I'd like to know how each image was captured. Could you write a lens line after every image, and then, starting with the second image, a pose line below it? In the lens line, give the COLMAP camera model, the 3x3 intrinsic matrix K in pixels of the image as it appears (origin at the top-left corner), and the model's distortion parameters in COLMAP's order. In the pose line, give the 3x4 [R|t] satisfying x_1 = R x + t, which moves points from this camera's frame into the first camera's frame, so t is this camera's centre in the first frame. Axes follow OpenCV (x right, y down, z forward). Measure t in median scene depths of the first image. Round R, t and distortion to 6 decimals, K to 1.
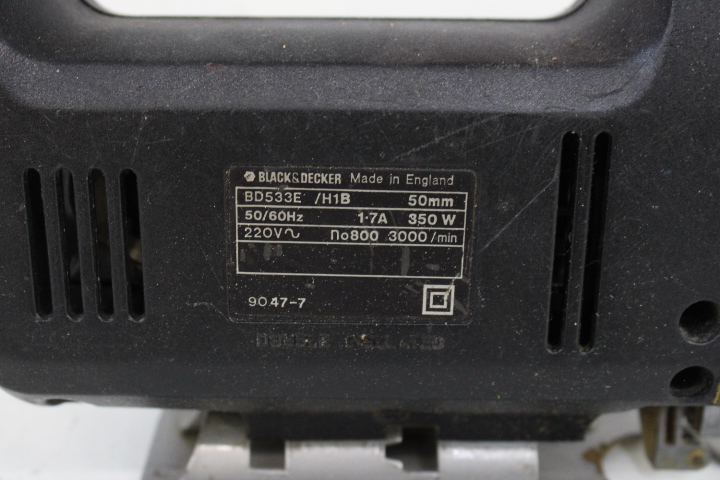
lens RADIAL K [[1018.6, 0, 360.0], [0, 1018.6, 240.0], [0, 0, 1]] dist [-0.071583, 0.128399]
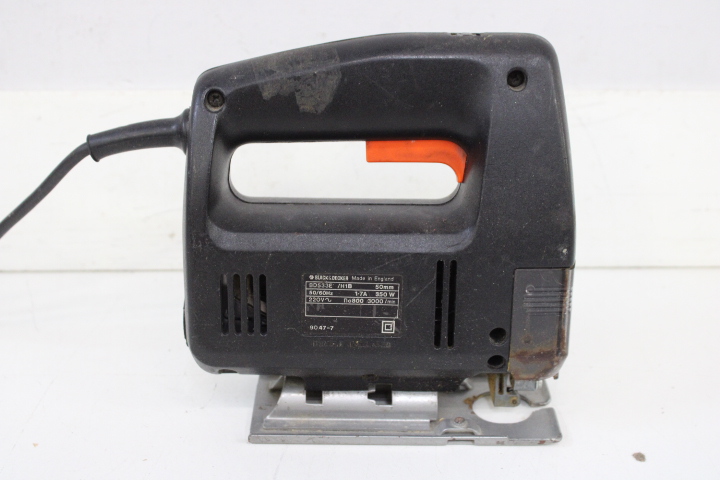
lens RADIAL K [[1018.6, 0, 360.0], [0, 1018.6, 240.0], [0, 0, 1]] dist [-0.071583, 0.128399]
pose [[0.999998, 0.001122, -0.001393, 0.013135], [-0.001149, 0.999811, -0.019433, -0.102861], [0.001371, 0.019434, 0.999810, -1.452864]]
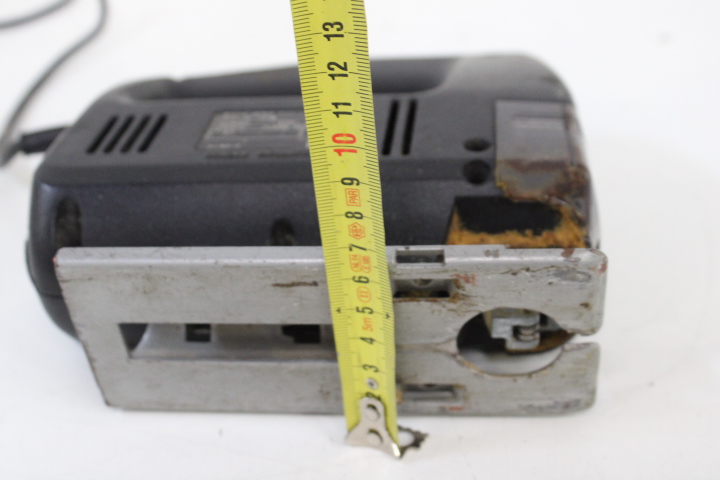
lens RADIAL K [[1018.6, 0, 360.0], [0, 1018.6, 240.0], [0, 0, 1]] dist [-0.071583, 0.128399]
pose [[0.991843, -0.022758, -0.125417, 0.362080], [-0.117339, 0.221308, -0.968119, 1.747464], [0.049788, 0.974938, 0.216833, 0.808627]]
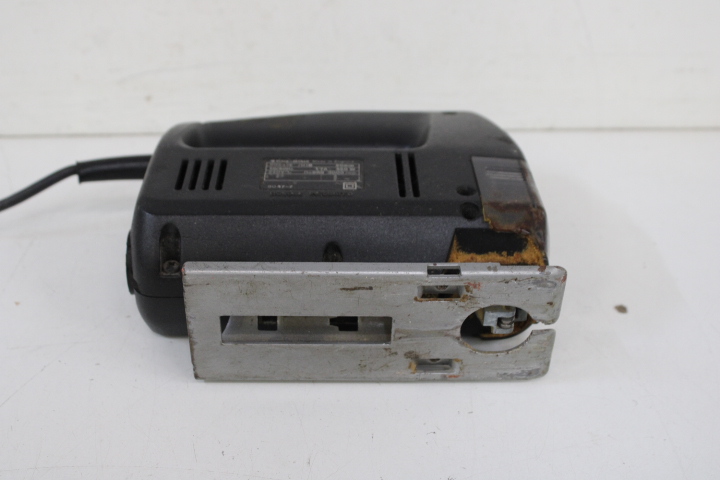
lens RADIAL K [[1018.6, 0, 360.0], [0, 1018.6, 240.0], [0, 0, 1]] dist [-0.071583, 0.128399]
pose [[0.999505, -0.010976, 0.029496, 0.030757], [0.031175, 0.216945, -0.975686, 2.394191], [0.004310, 0.976122, 0.217180, 0.626492]]
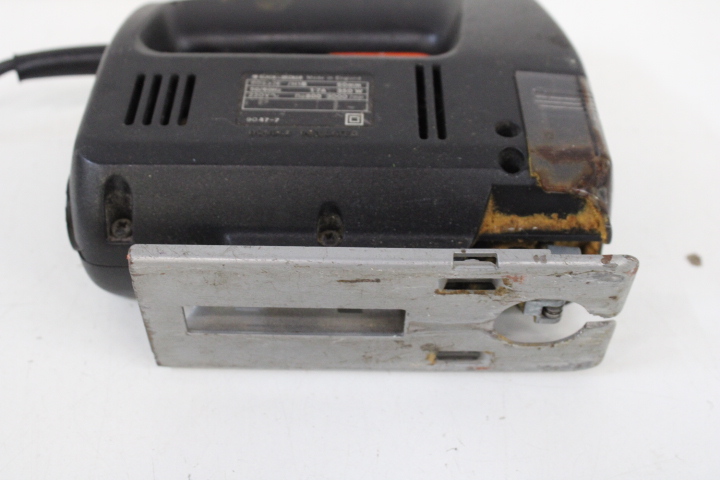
lens RADIAL K [[1018.6, 0, 360.0], [0, 1018.6, 240.0], [0, 0, 1]] dist [-0.071583, 0.128399]
pose [[0.999983, -0.002674, 0.005268, 0.078226], [0.005906, 0.428064, -0.903729, 1.773075], [0.000162, 0.903745, 0.428072, 0.441412]]
